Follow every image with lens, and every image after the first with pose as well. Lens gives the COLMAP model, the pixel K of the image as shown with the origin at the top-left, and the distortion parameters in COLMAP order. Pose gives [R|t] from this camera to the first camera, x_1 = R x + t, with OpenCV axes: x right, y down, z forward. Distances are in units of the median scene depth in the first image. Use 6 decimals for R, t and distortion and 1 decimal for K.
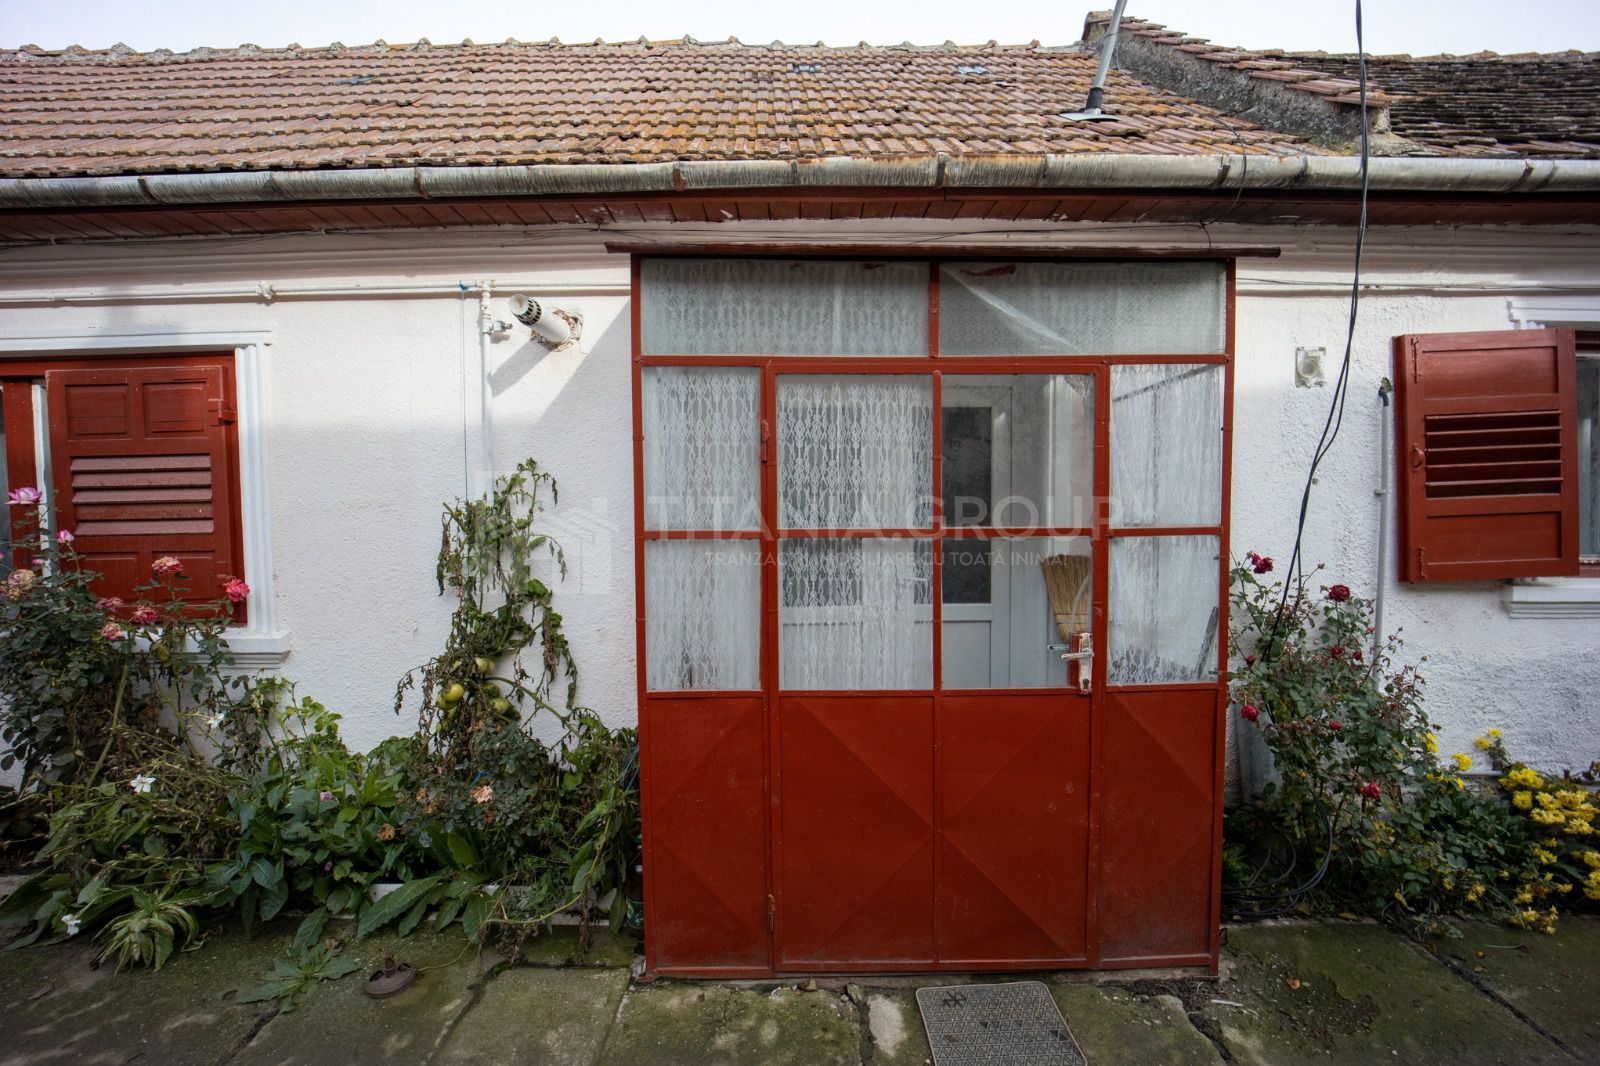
lens RADIAL K [[645.7, 0, 811.8], [0, 645.7, 538.0], [0, 0, 1]] dist [-0.018164, 0.000399]
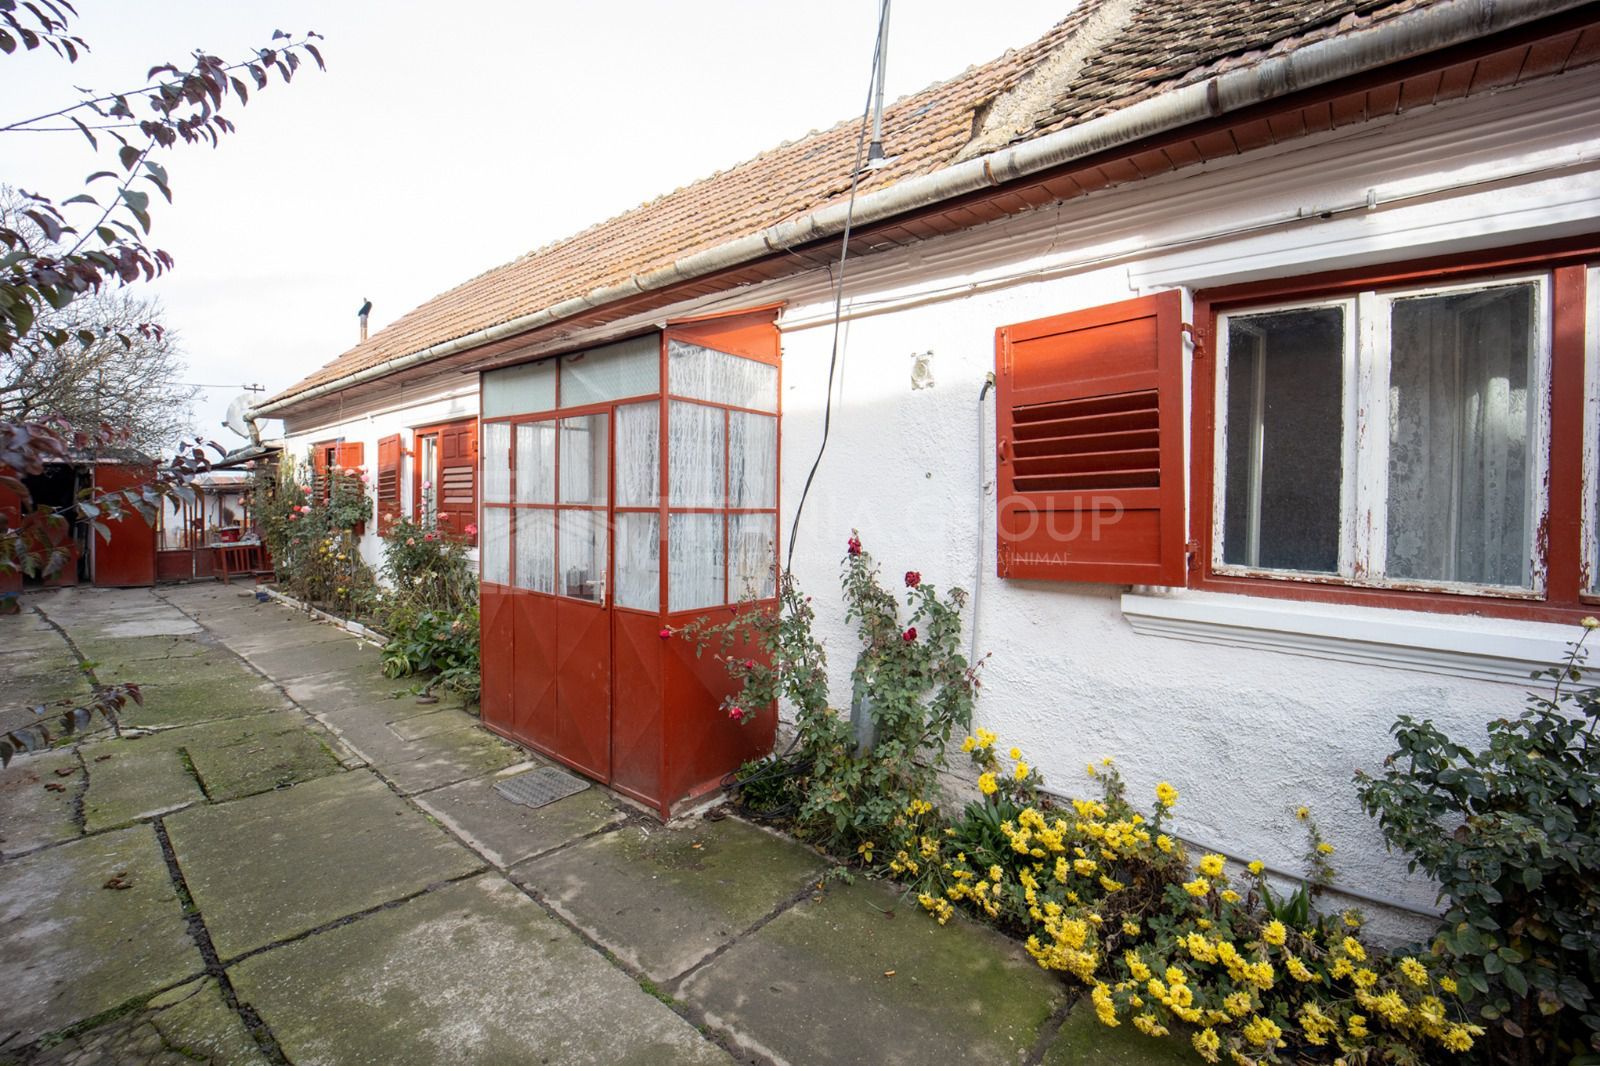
lens RADIAL K [[645.7, 0, 769.5], [0, 645.7, 513.9], [0, 0, 1]] dist [-0.018164, 0.000399]
pose [[0.764686, 0.031797, -0.643618, 1.559622], [-0.054721, 0.998378, -0.015691, 0.008758], [0.642075, 0.047218, 0.765186, 0.009660]]
